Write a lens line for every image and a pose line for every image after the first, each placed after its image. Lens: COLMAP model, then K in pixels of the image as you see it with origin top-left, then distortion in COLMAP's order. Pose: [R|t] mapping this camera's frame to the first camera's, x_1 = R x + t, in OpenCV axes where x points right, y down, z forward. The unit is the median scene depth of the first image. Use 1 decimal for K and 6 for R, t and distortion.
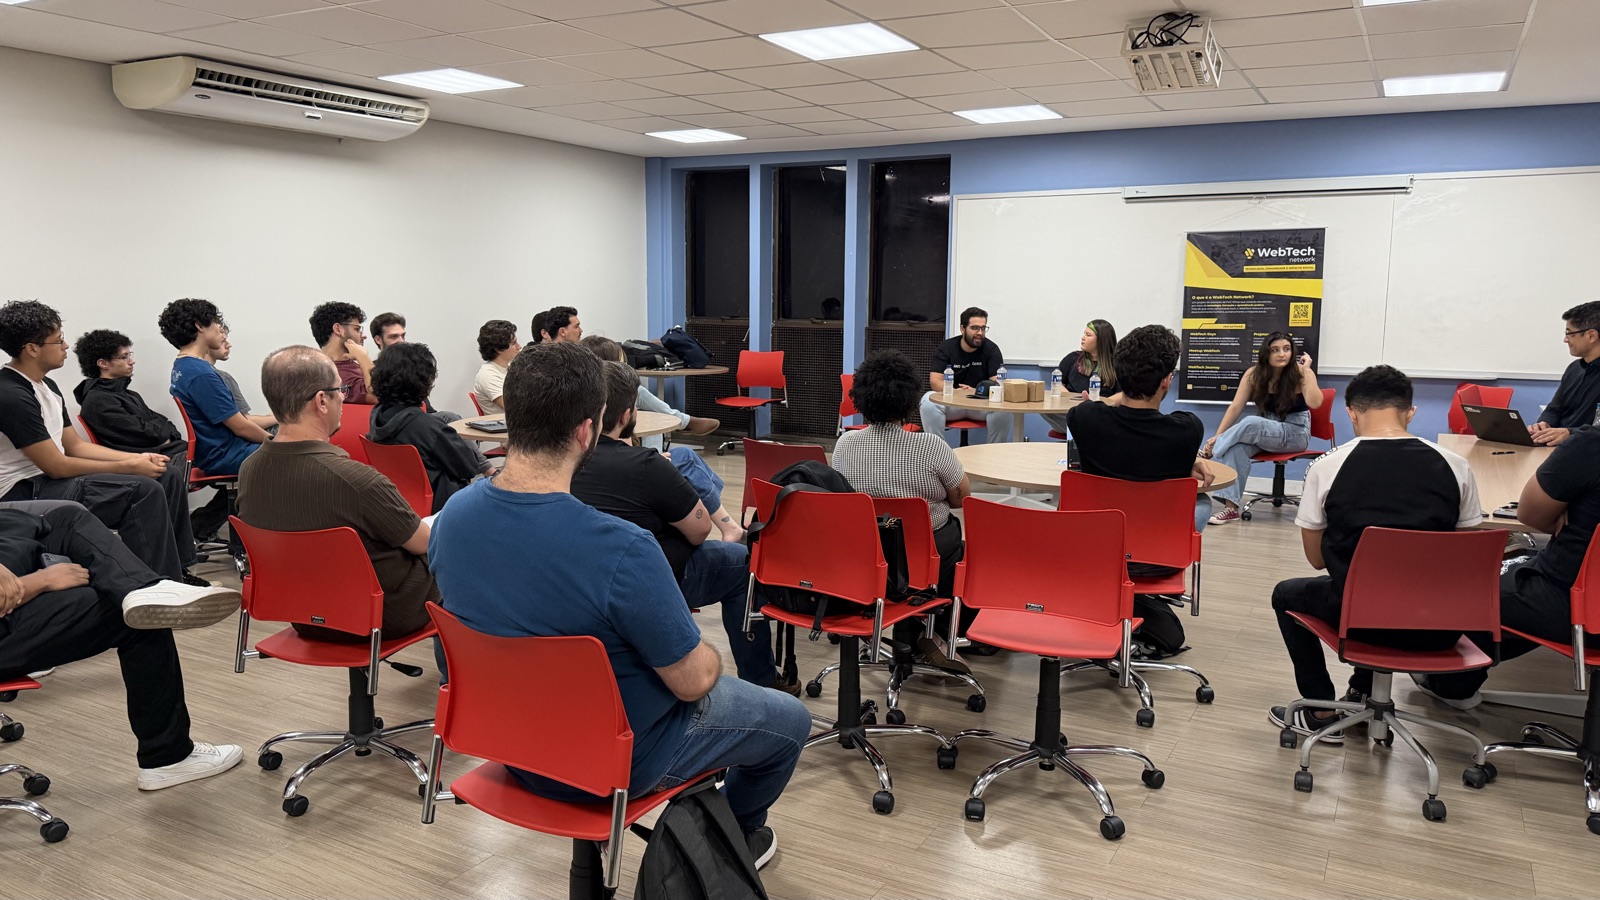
lens RADIAL K [[1129.9, 0, 786.1], [0, 1129.9, 448.9], [0, 0, 1]] dist [0.070611, -0.070363]
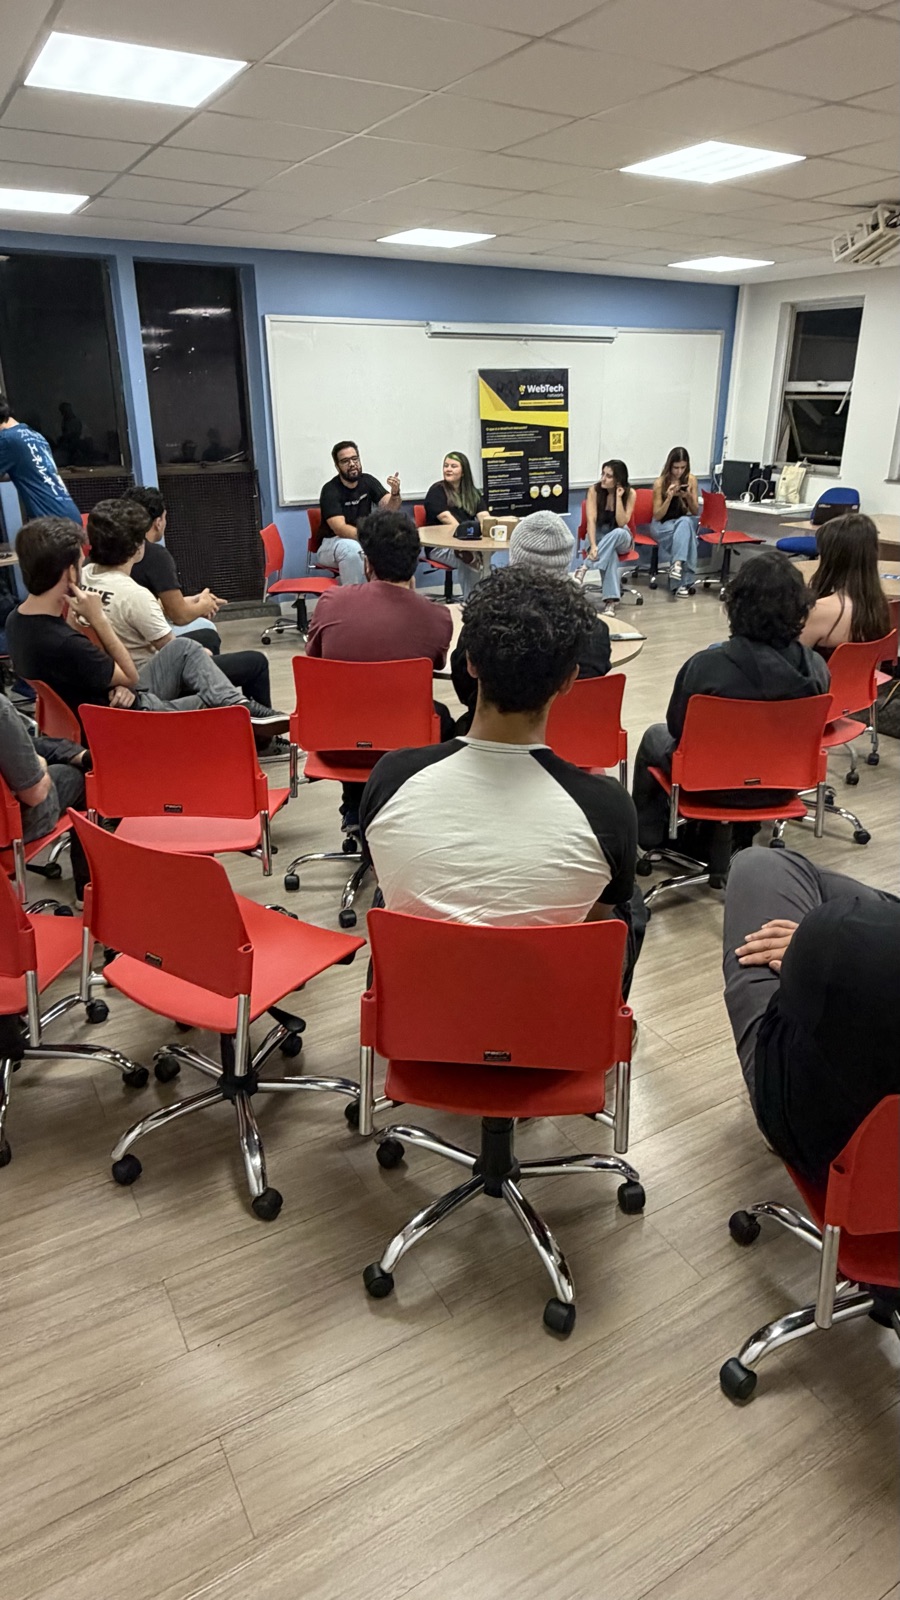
lens RADIAL K [[968.0, 0, 459.8], [0, 968.0, 804.5], [0, 0, 1]] dist [-0.006484, 0.006868]
pose [[0.497471, -0.345313, 0.795790, -0.620538], [0.125502, 0.936355, 0.327853, -0.109294], [-0.858354, -0.063224, 0.509147, 0.536912]]
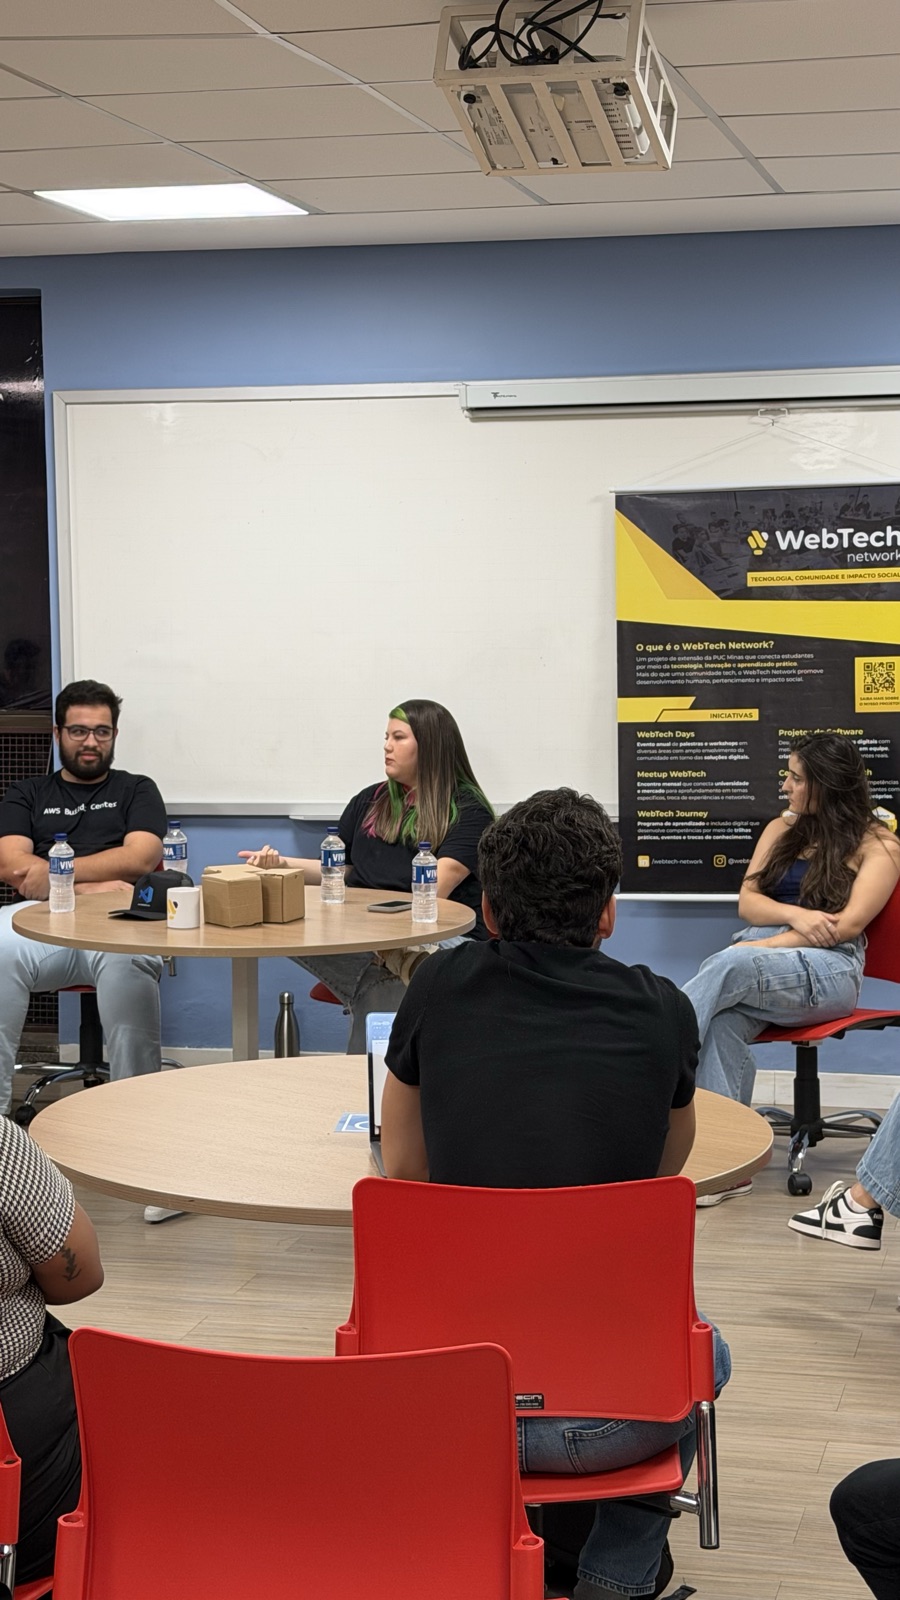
lens RADIAL K [[2739.4, 0, 415.4], [0, 2739.4, 824.7], [0, 0, 1]] dist [0.152412, 0.000000]
pose [[0.965980, -0.039007, 0.255658, 0.021875], [0.051292, 0.997819, -0.041560, -0.033430], [-0.253479, 0.053259, 0.965874, 0.062885]]
